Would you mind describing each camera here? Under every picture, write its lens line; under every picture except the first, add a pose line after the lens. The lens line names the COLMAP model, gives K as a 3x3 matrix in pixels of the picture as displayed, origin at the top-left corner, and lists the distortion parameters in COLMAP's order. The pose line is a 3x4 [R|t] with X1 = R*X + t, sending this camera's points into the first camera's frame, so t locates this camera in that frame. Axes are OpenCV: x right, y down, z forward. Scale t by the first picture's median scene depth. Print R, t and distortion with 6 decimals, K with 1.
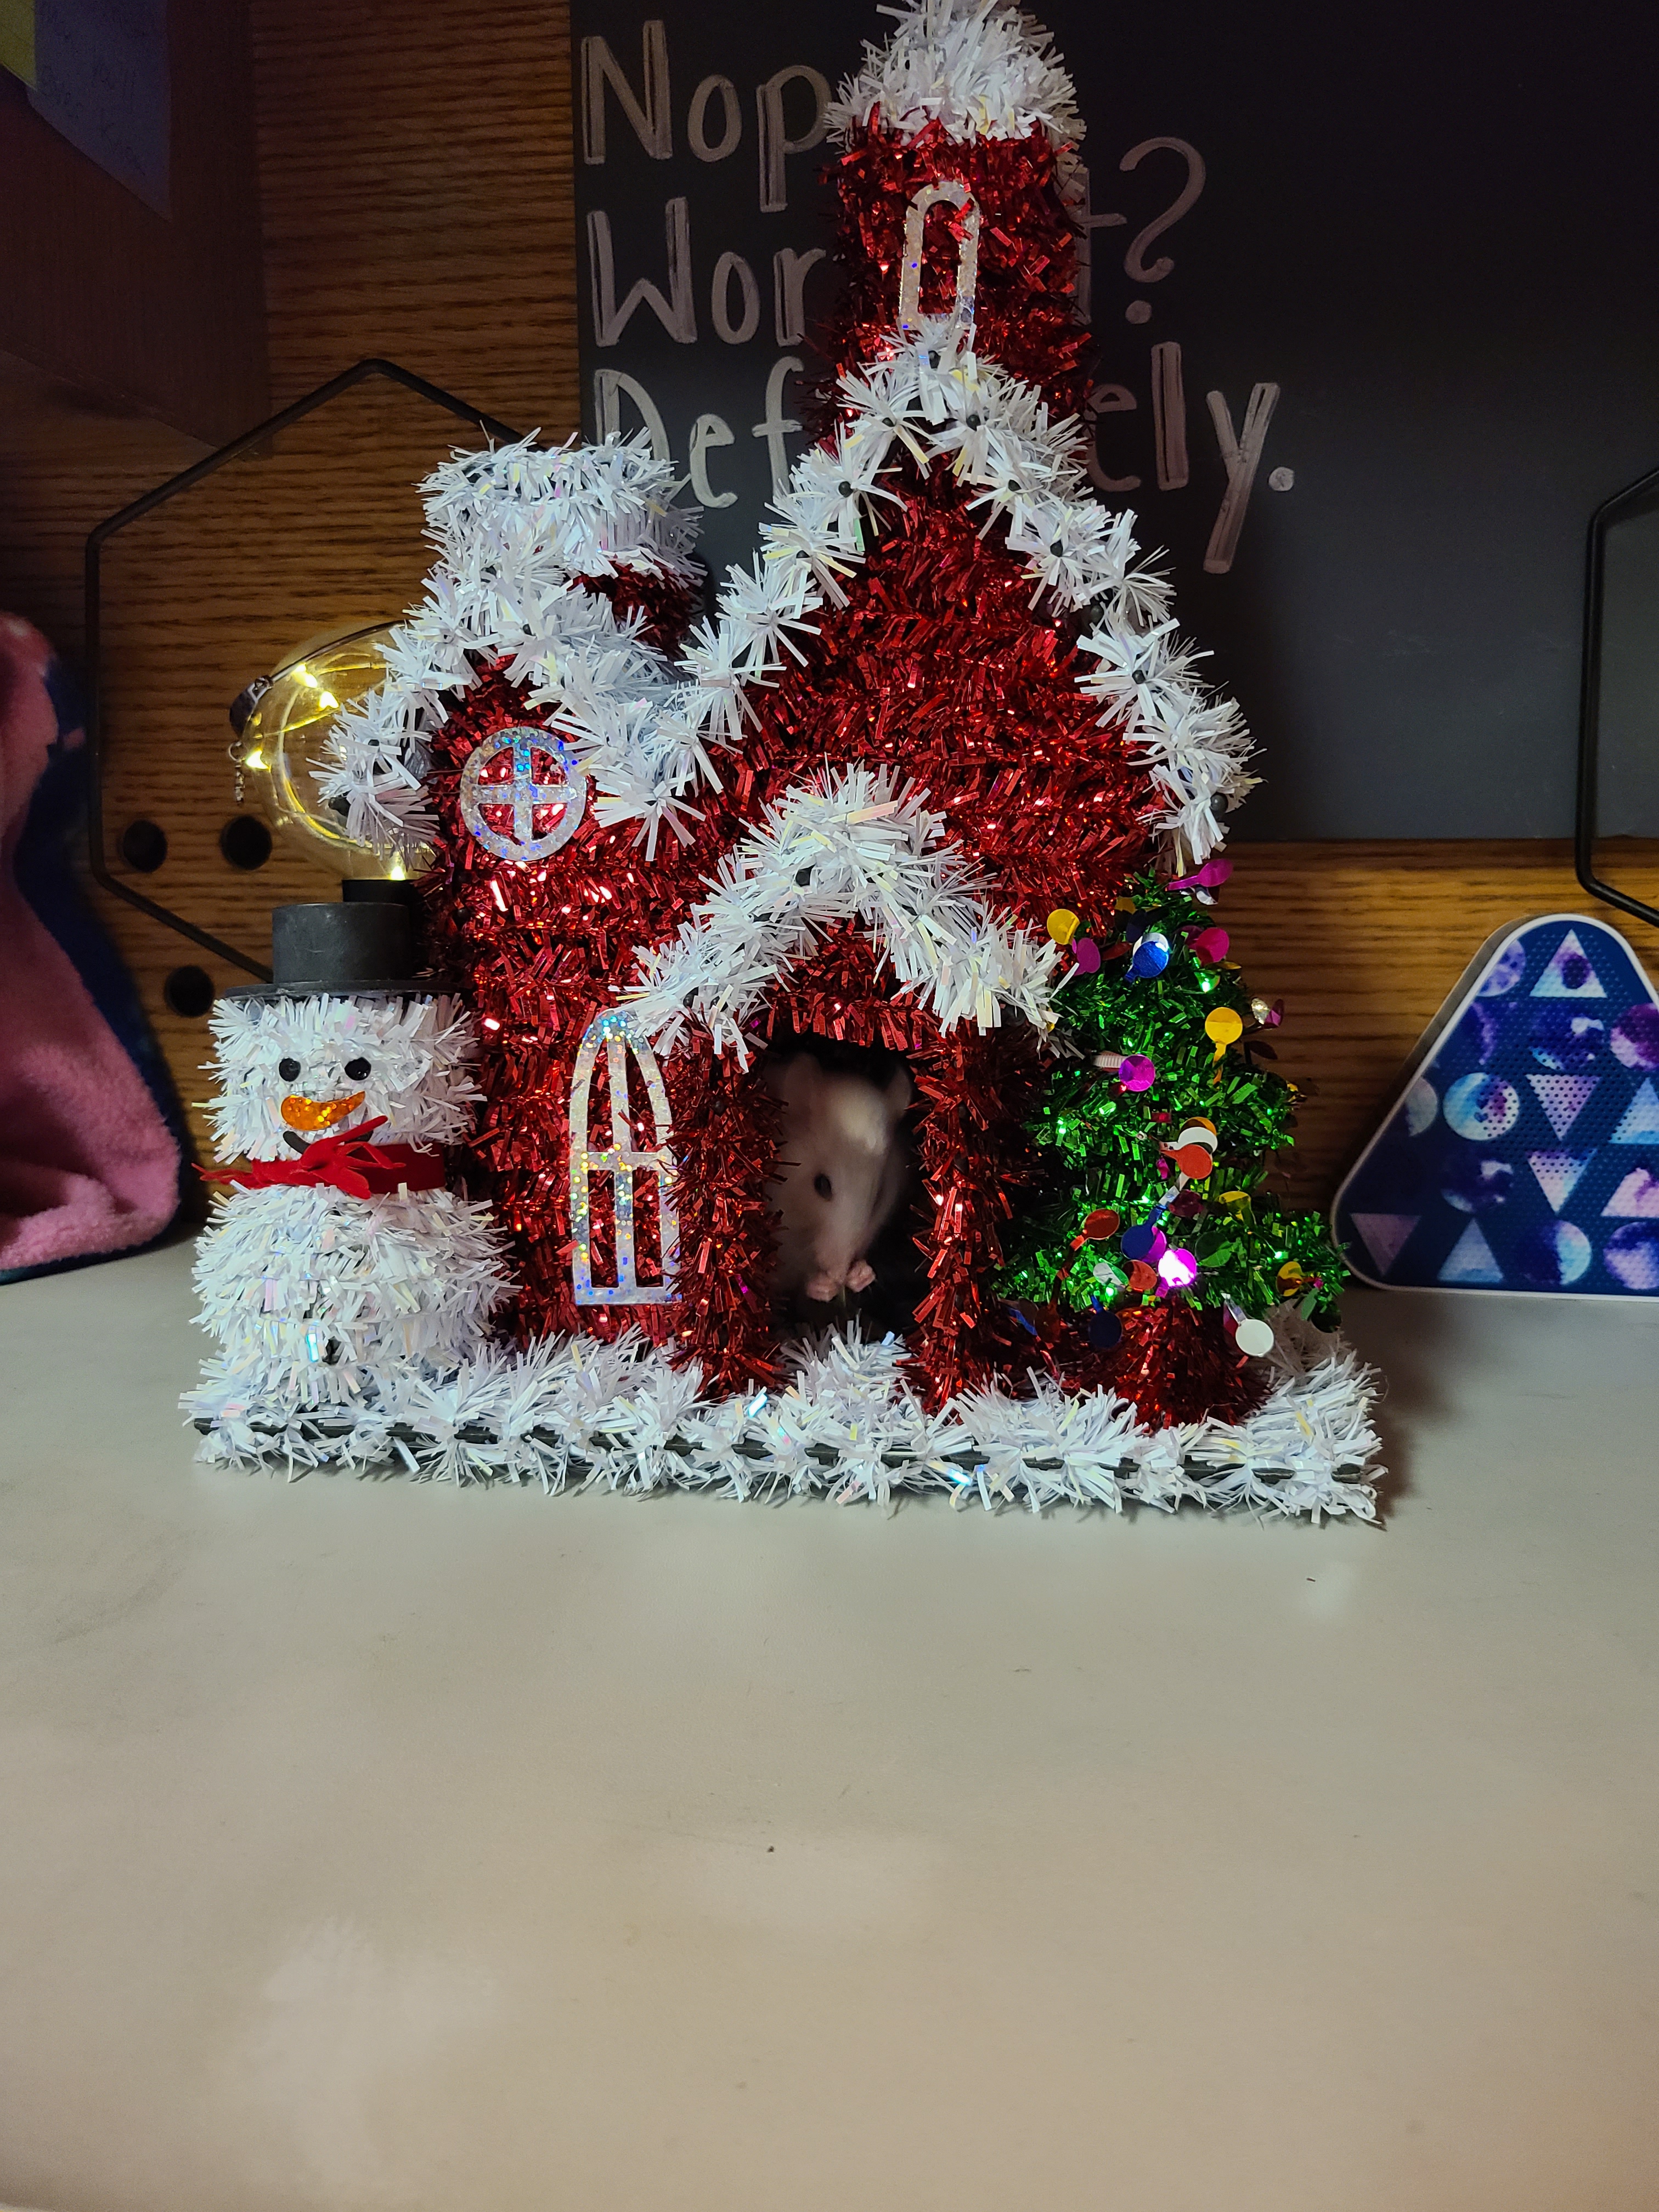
lens RADIAL K [[1672.2, 0, 818.7], [0, 1672.2, 1103.6], [0, 0, 1]] dist [0.018046, -0.017229]
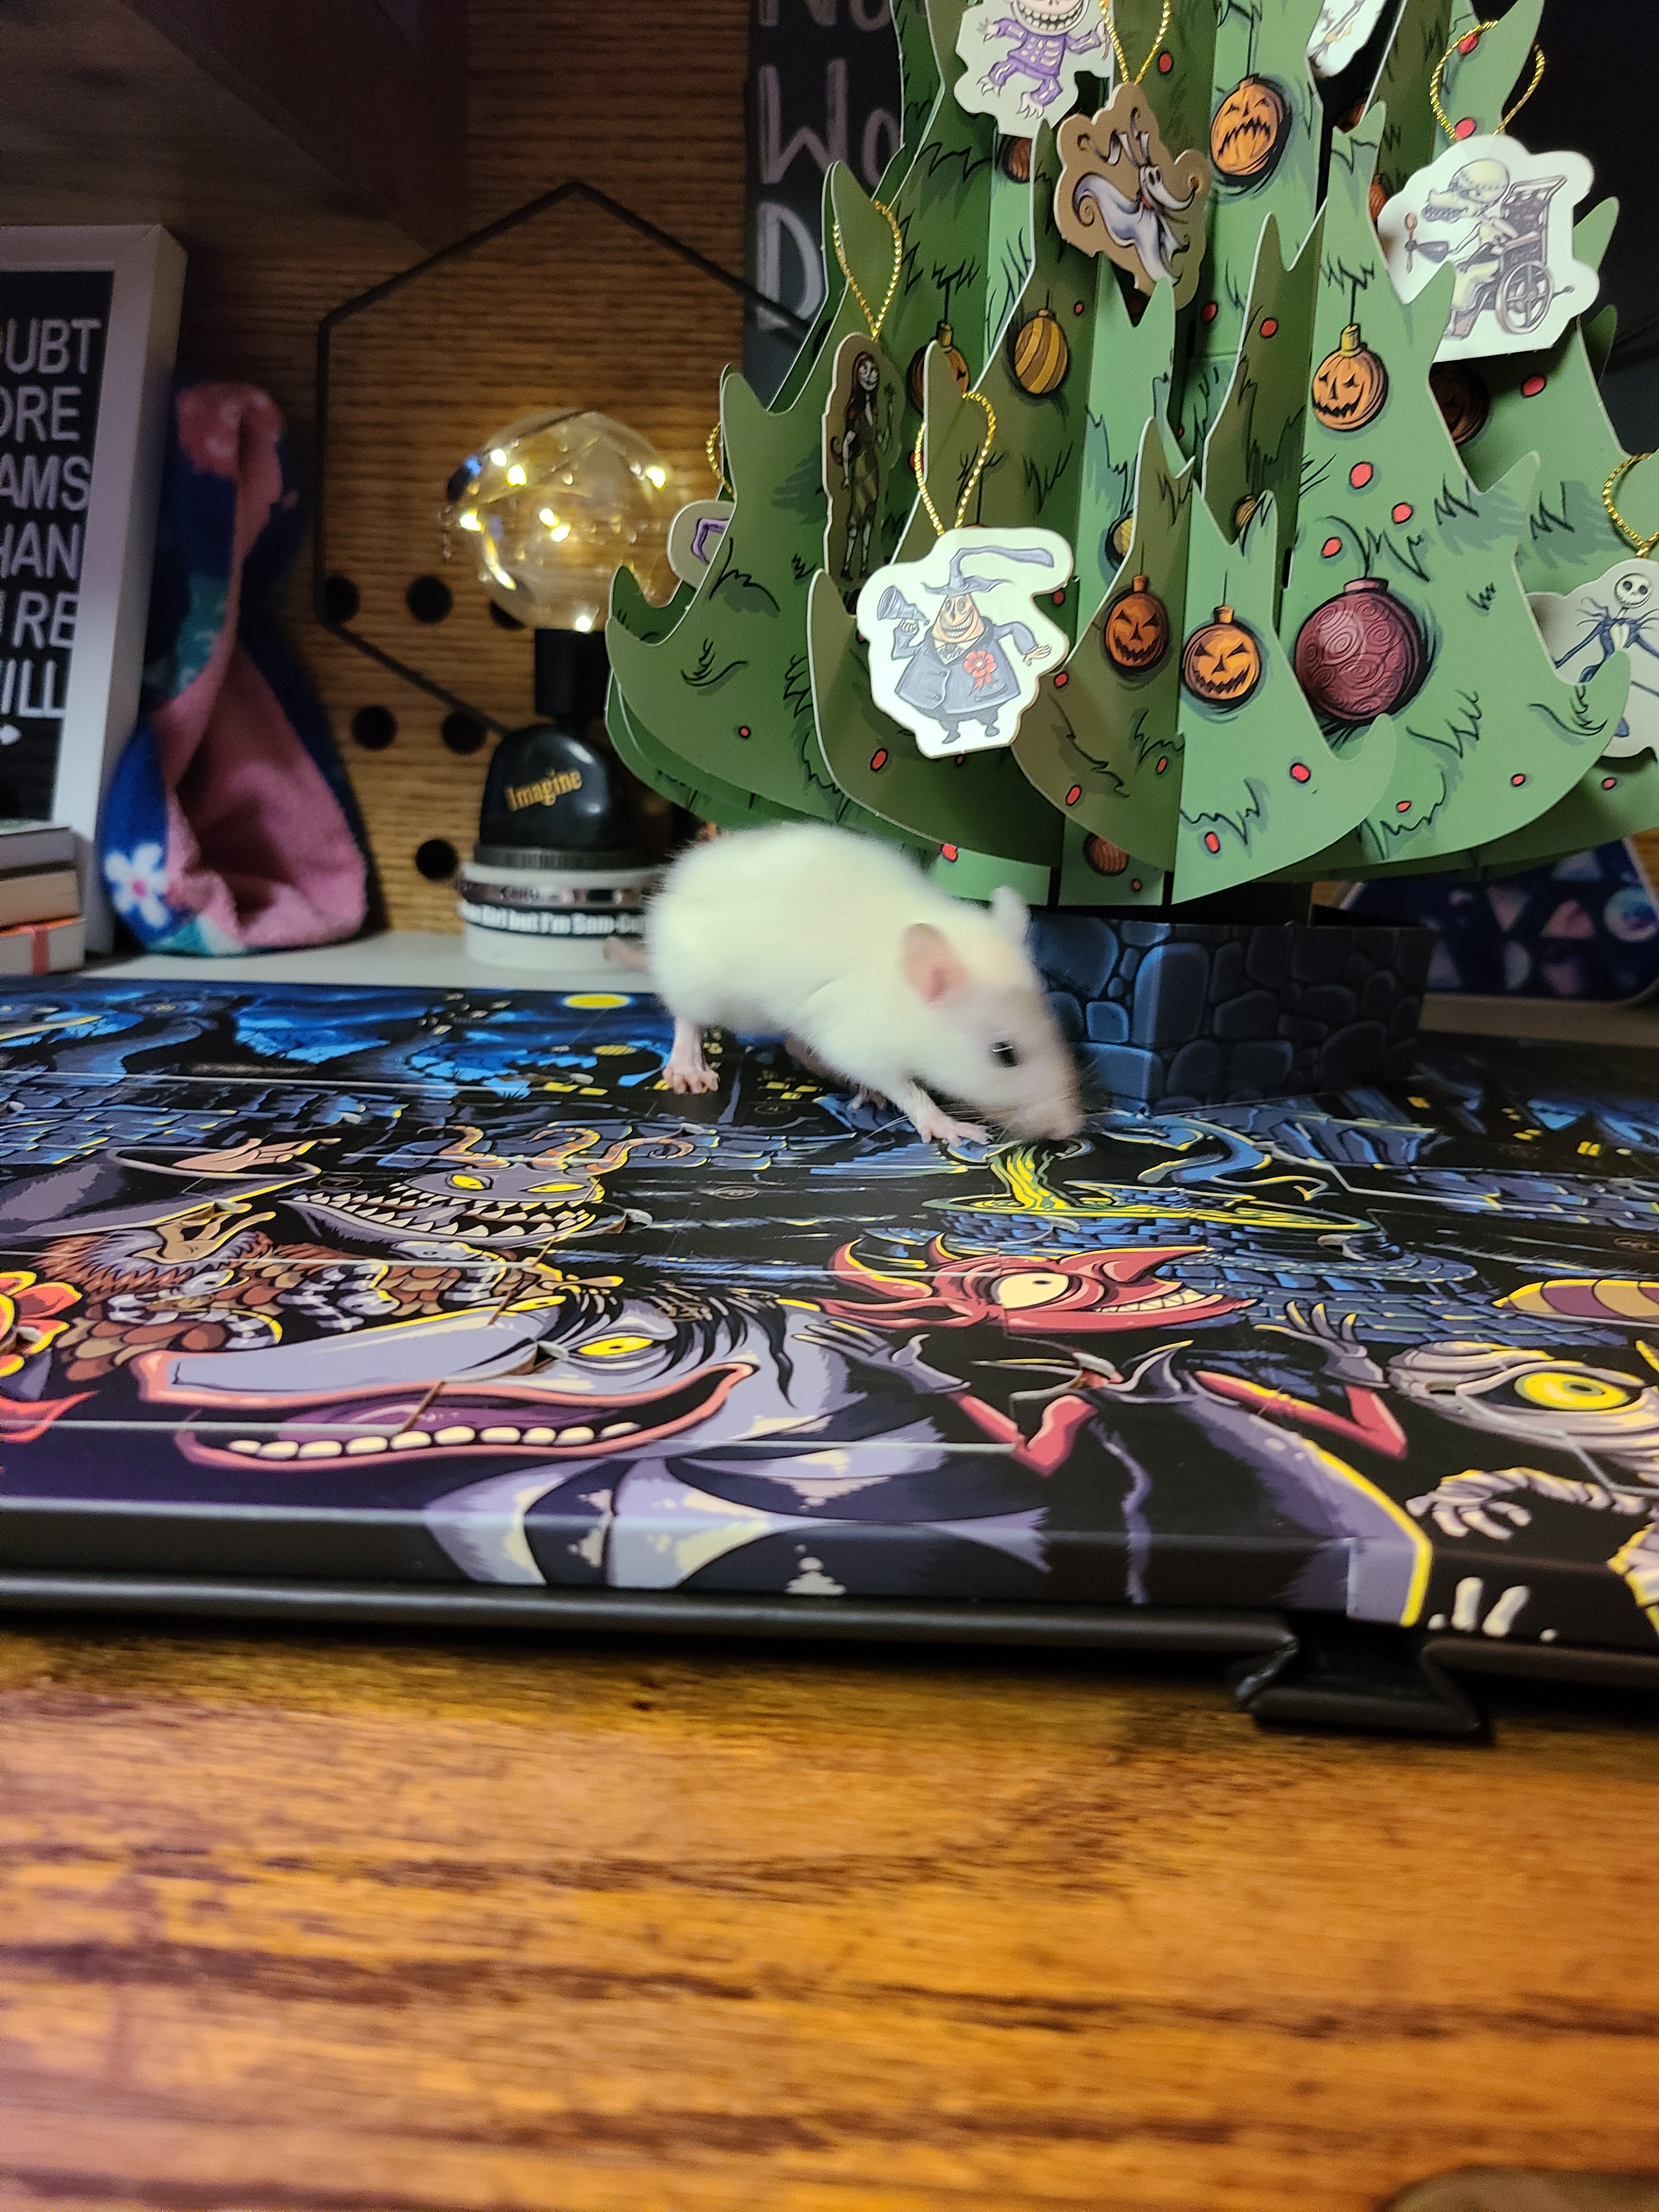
lens RADIAL K [[1672.2, 0, 839.6], [0, 1672.2, 1064.5], [0, 0, 1]] dist [0.018046, -0.017229]
pose [[0.996977, 0.024161, 0.073849, -0.198603], [-0.028215, 0.998123, 0.054353, 0.141520], [-0.072397, -0.056272, 0.995787, -0.298223]]
